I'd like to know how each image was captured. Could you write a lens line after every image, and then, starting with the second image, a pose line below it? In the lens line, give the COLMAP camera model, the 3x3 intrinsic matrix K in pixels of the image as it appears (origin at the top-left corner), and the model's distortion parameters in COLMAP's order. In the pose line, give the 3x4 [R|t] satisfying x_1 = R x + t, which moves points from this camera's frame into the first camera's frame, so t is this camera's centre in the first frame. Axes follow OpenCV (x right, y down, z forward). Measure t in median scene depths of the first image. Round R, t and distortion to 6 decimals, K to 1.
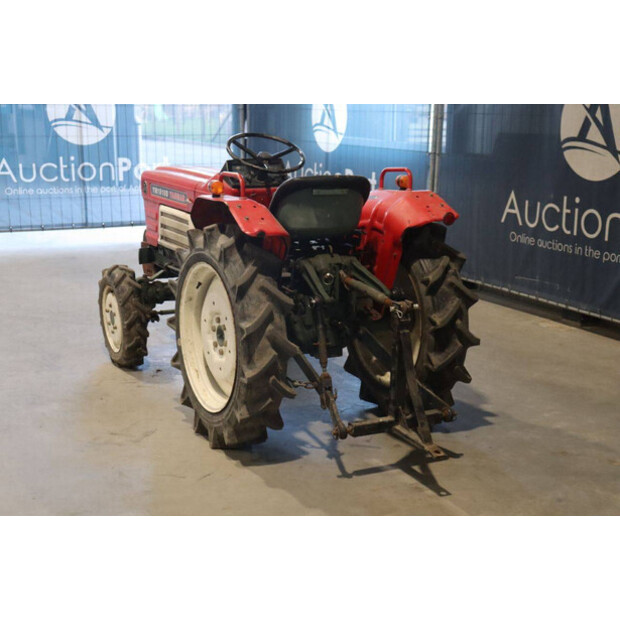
lens RADIAL K [[1007.7, 0, 304.6], [0, 1007.7, 321.8], [0, 0, 1]] dist [0.121500, 0.000000]
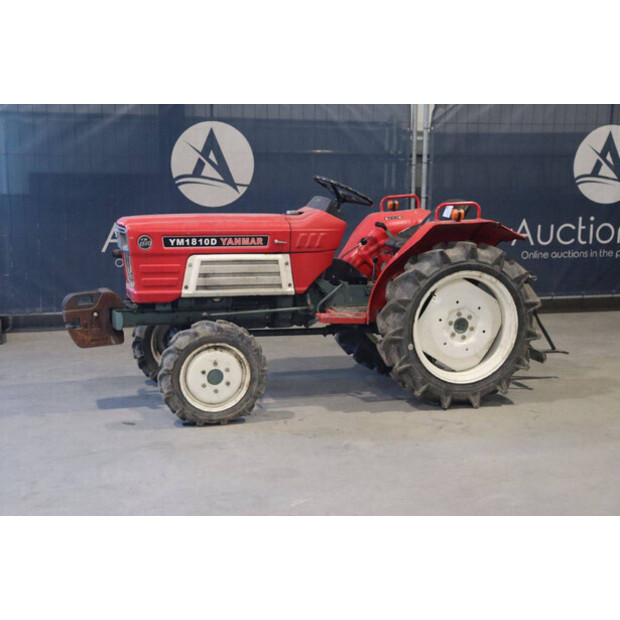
lens RADIAL K [[1040.6, 0, 308.6], [0, 1040.6, 308.2], [0, 0, 1]] dist [0.183200, 0.000000]
pose [[0.157206, -0.159716, 0.974565, -1.434336], [0.200543, 0.971437, 0.126854, -0.220789], [-0.966989, 0.175500, 0.184746, 0.920502]]
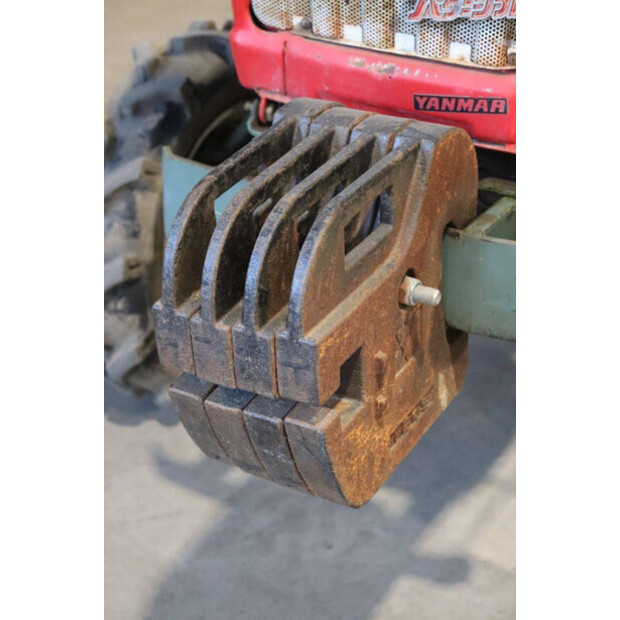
lens RADIAL K [[1251.6, 0, 308.4], [0, 1251.6, 311.2], [0, 0, 1]] dist [0.341907, 0.000000]
pose [[-0.546014, -0.412529, 0.729170, -0.390484], [0.145117, 0.810635, 0.567284, -0.243142], [-0.825112, 0.415560, -0.382753, 1.528282]]
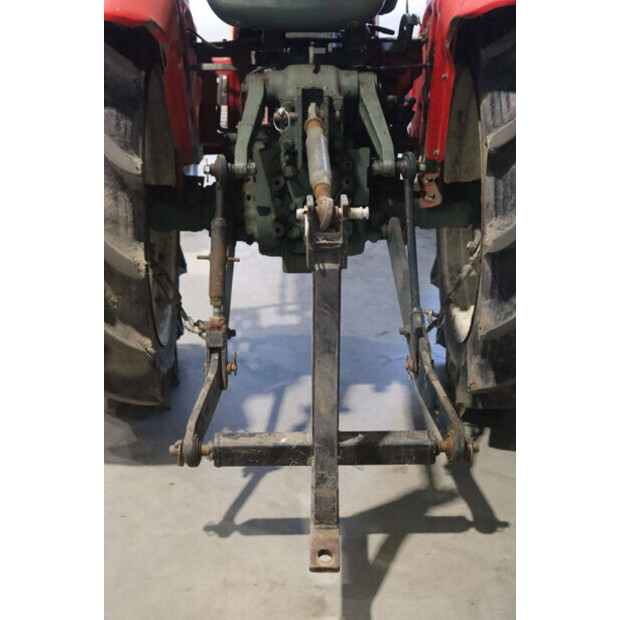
lens RADIAL K [[1134.8, 0, 300.4], [0, 1134.8, 317.0], [0, 0, 1]] dist [0.197084, 0.000000]
pose [[0.897742, 0.166122, -0.407999, 0.262520], [-0.083823, 0.973668, 0.212001, -0.065265], [0.432473, -0.156122, 0.888027, 0.486885]]
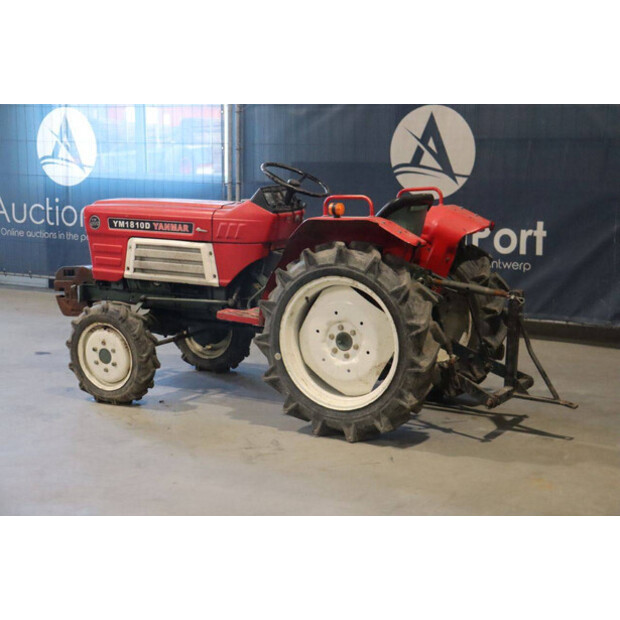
lens RADIAL K [[1134.8, 0, 311.6], [0, 1134.8, 311.6], [0, 0, 1]] dist [0.197084, 0.000000]
pose [[0.842206, -0.092726, 0.531122, -0.770401], [0.122450, 0.992254, -0.020937, 0.002543], [-0.525067, 0.082669, 0.847036, -0.054613]]
